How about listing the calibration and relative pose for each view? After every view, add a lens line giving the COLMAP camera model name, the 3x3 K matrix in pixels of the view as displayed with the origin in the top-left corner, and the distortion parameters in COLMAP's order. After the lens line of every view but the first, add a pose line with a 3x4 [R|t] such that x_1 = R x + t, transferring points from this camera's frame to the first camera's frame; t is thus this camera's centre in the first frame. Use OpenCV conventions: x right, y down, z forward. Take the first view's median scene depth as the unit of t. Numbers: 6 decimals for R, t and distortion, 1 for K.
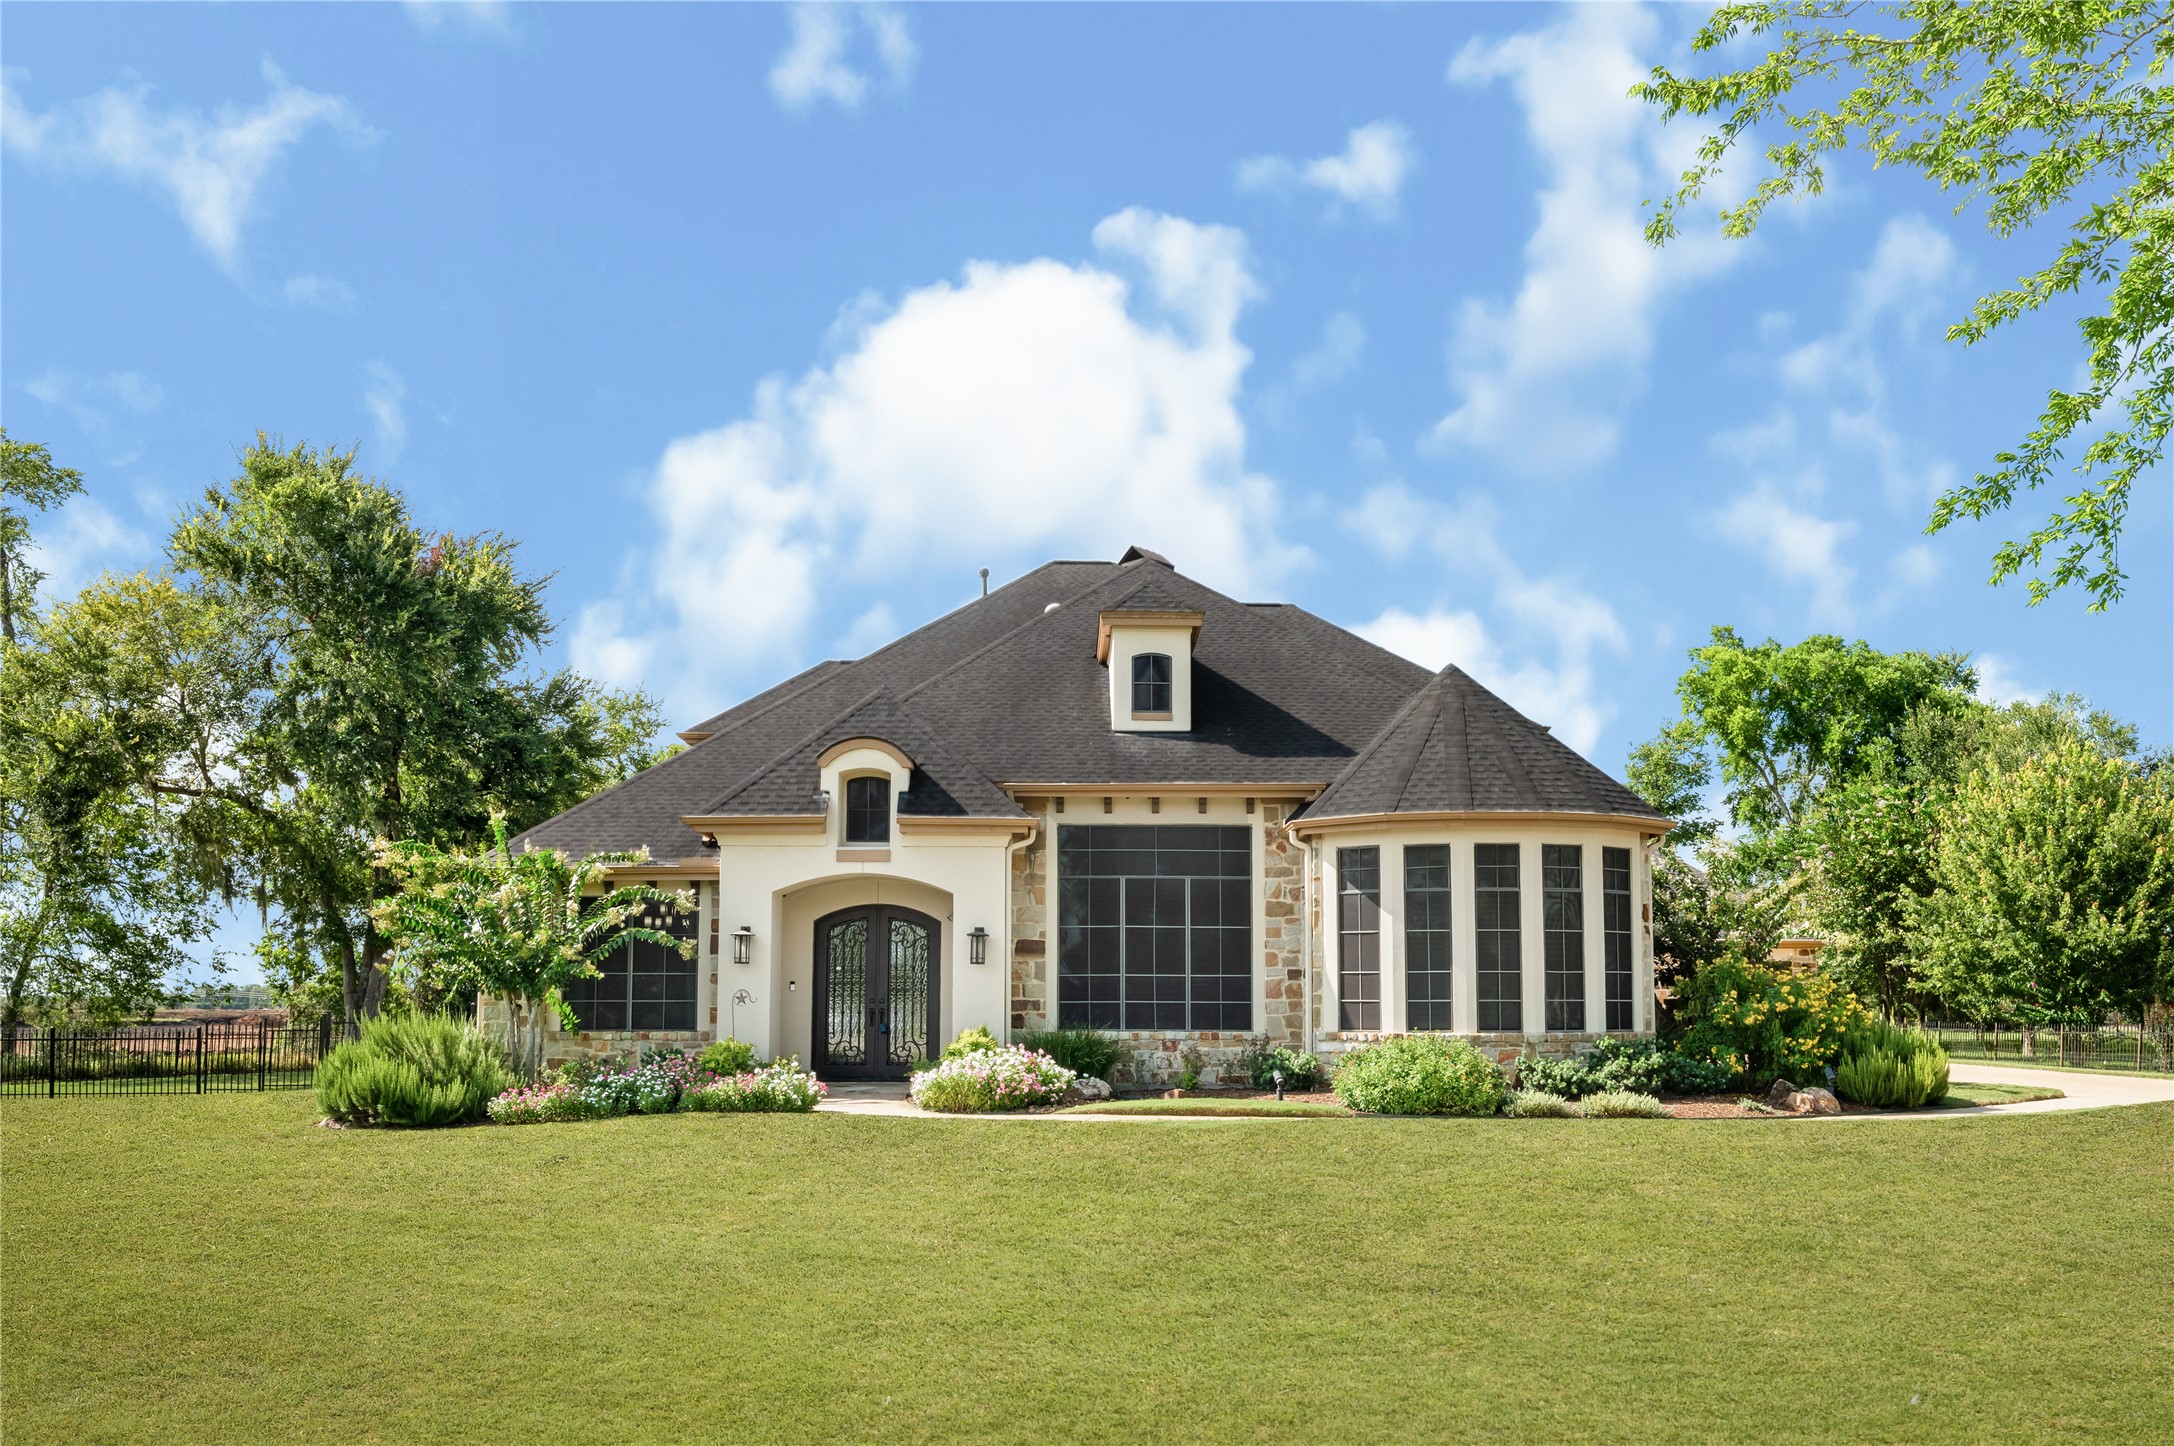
lens RADIAL K [[1506.8, 0, 1096.7], [0, 1506.8, 763.1], [0, 0, 1]] dist [-0.021757, -0.000328]
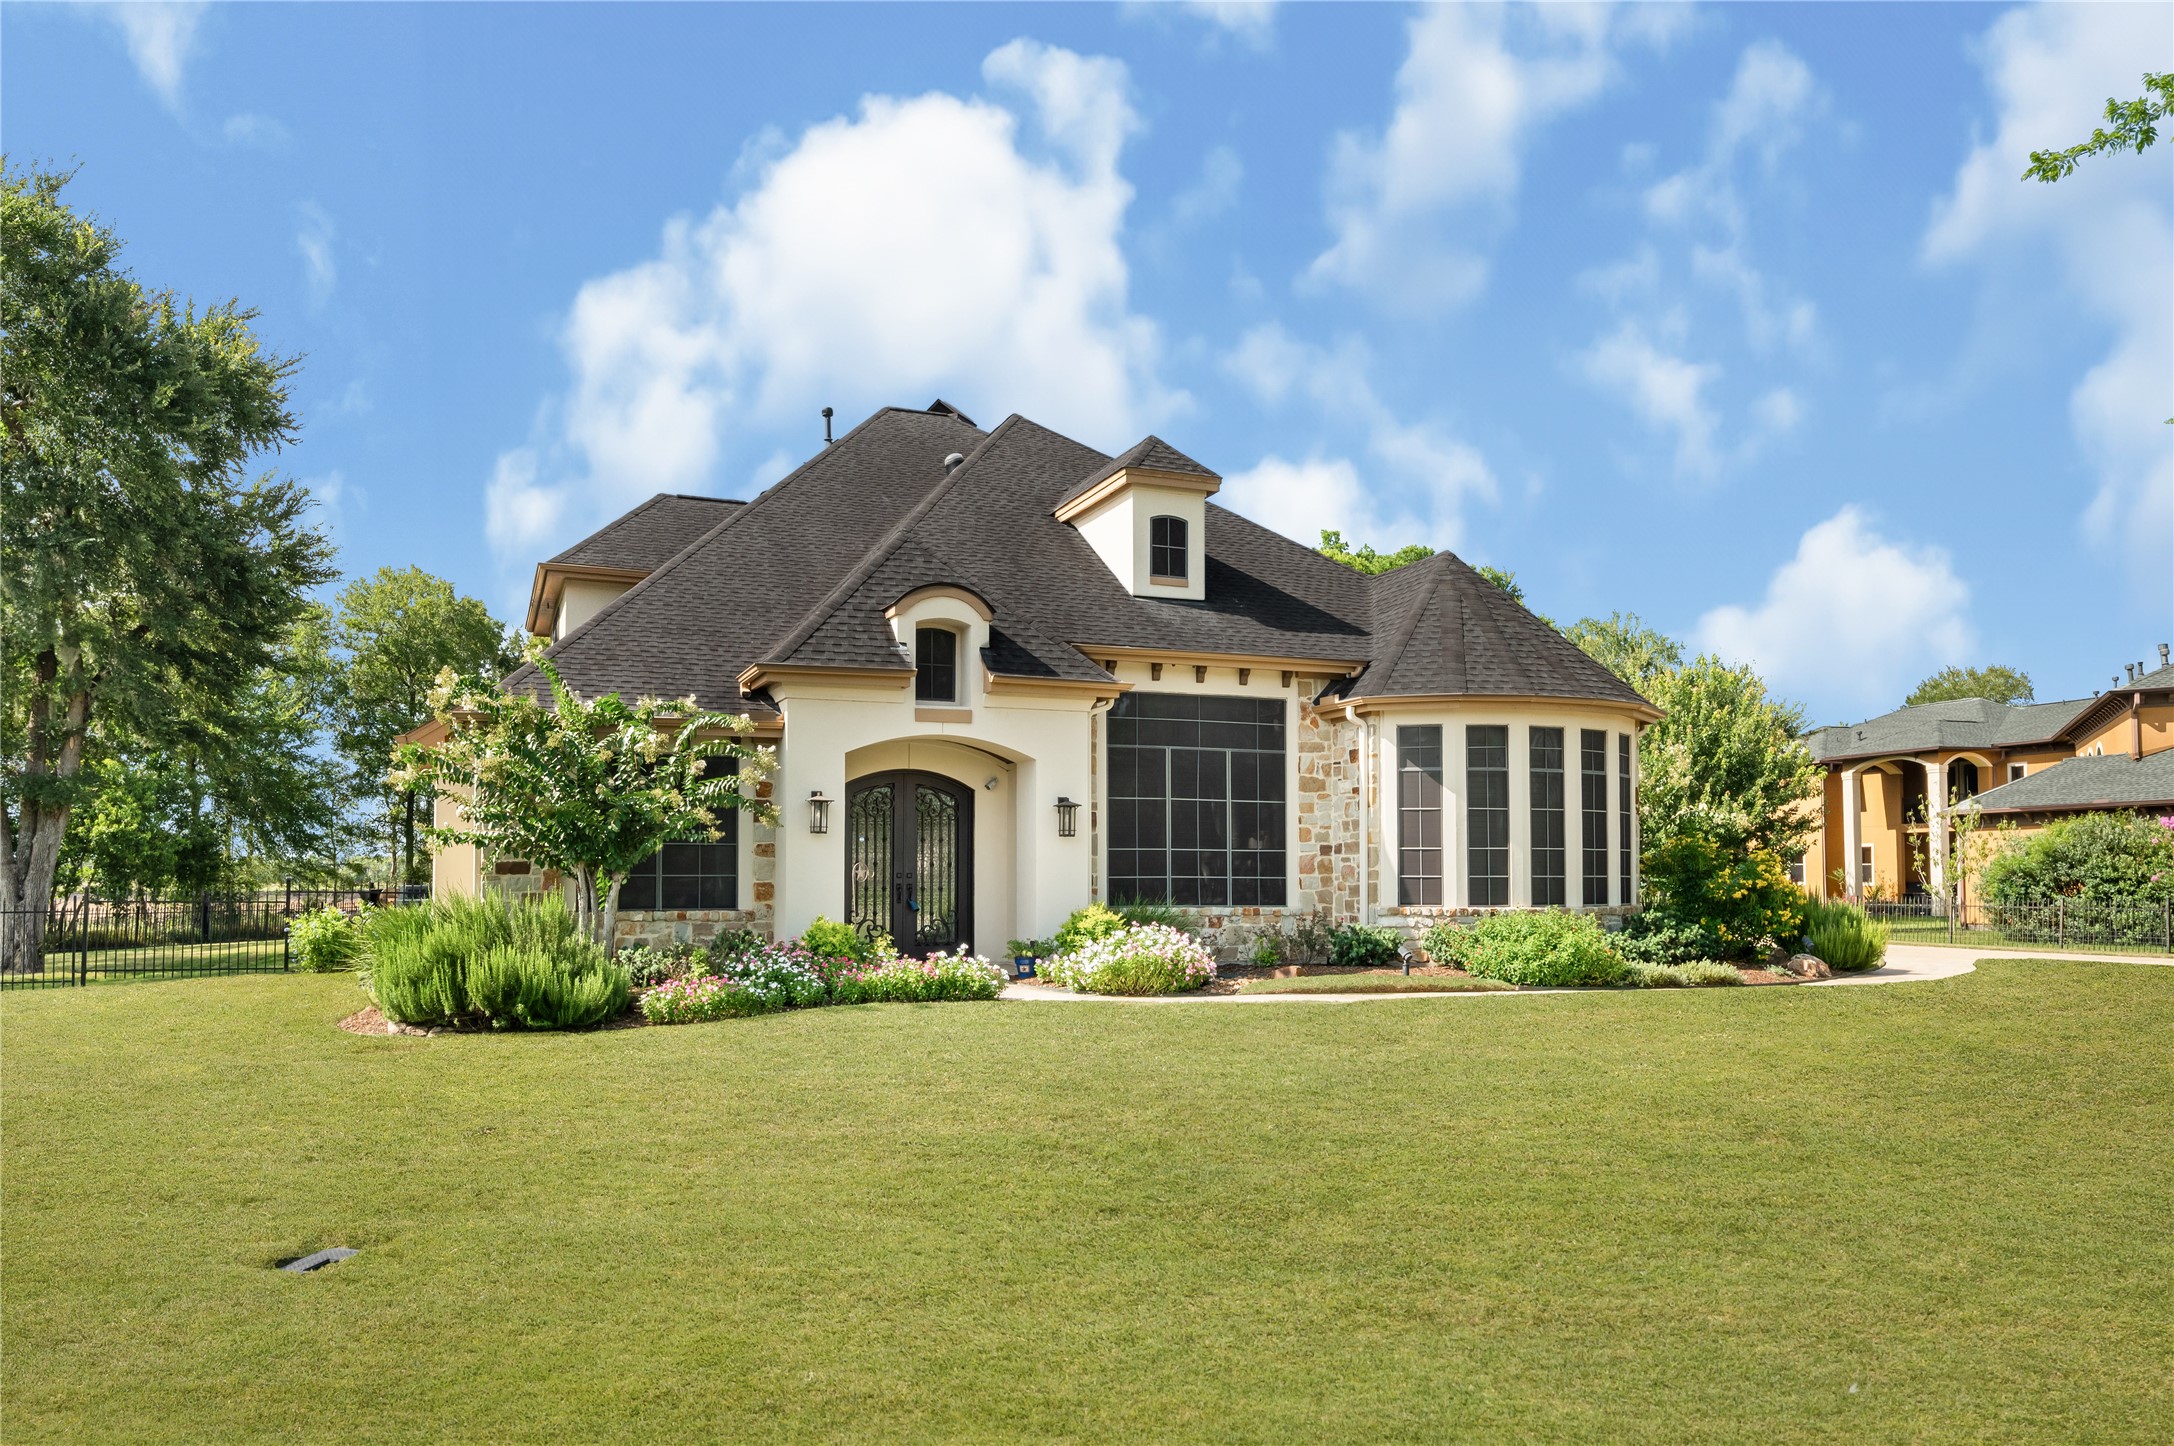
lens RADIAL K [[1506.8, 0, 1096.7], [0, 1506.8, 763.1], [0, 0, 1]] dist [-0.021757, -0.000328]
pose [[0.944777, 0.026101, 0.326673, -0.352954], [-0.053650, 0.995693, 0.075606, 0.016177], [-0.323293, -0.088957, 0.942108, 0.117414]]
